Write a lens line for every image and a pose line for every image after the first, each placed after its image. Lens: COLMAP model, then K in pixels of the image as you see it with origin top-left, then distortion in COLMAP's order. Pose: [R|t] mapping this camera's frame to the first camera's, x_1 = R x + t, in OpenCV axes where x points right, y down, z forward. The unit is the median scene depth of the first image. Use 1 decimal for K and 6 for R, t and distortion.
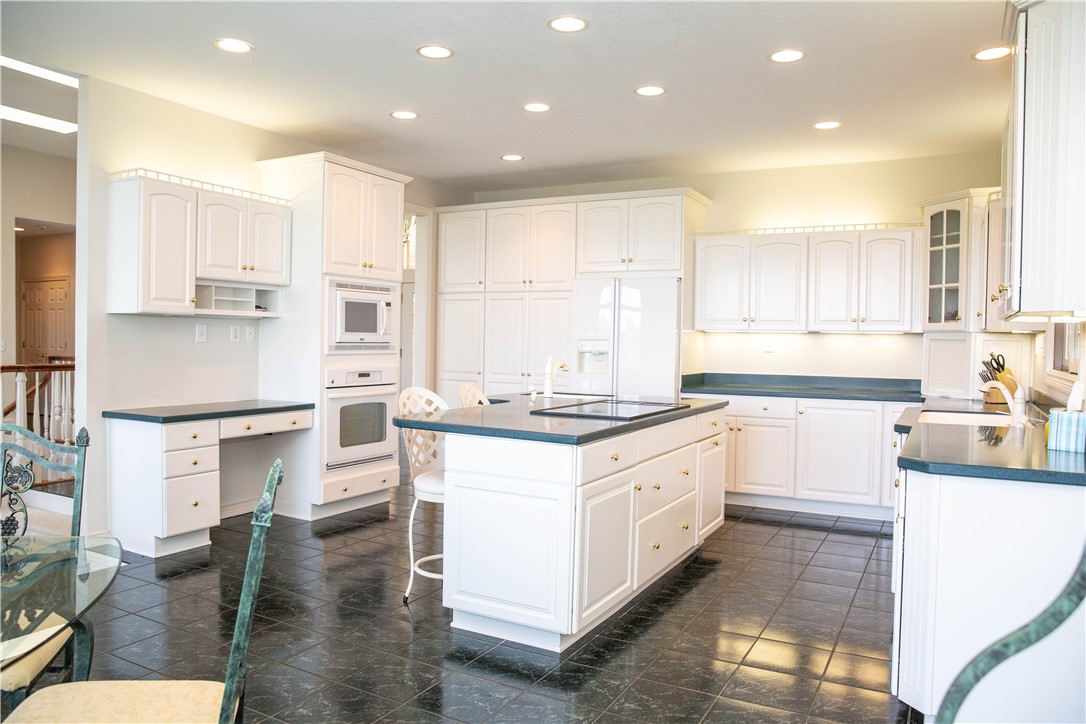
lens RADIAL K [[732.8, 0, 542.0], [0, 732.8, 359.3], [0, 0, 1]] dist [-0.058367, 0.039803]
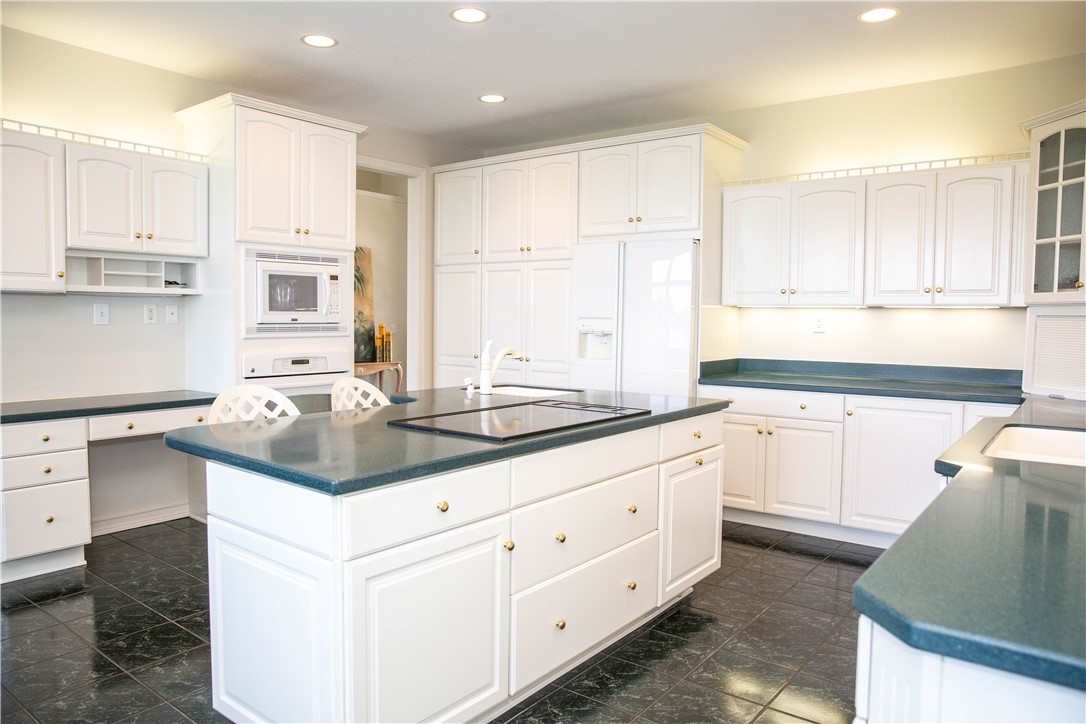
lens RADIAL K [[732.8, 0, 522.4], [0, 732.8, 359.5], [0, 0, 1]] dist [-0.058367, 0.039803]
pose [[0.987416, 0.003168, -0.158112, 0.147969], [0.001698, 0.999529, 0.030634, -0.006752], [0.158134, -0.030517, 0.986946, 0.217317]]
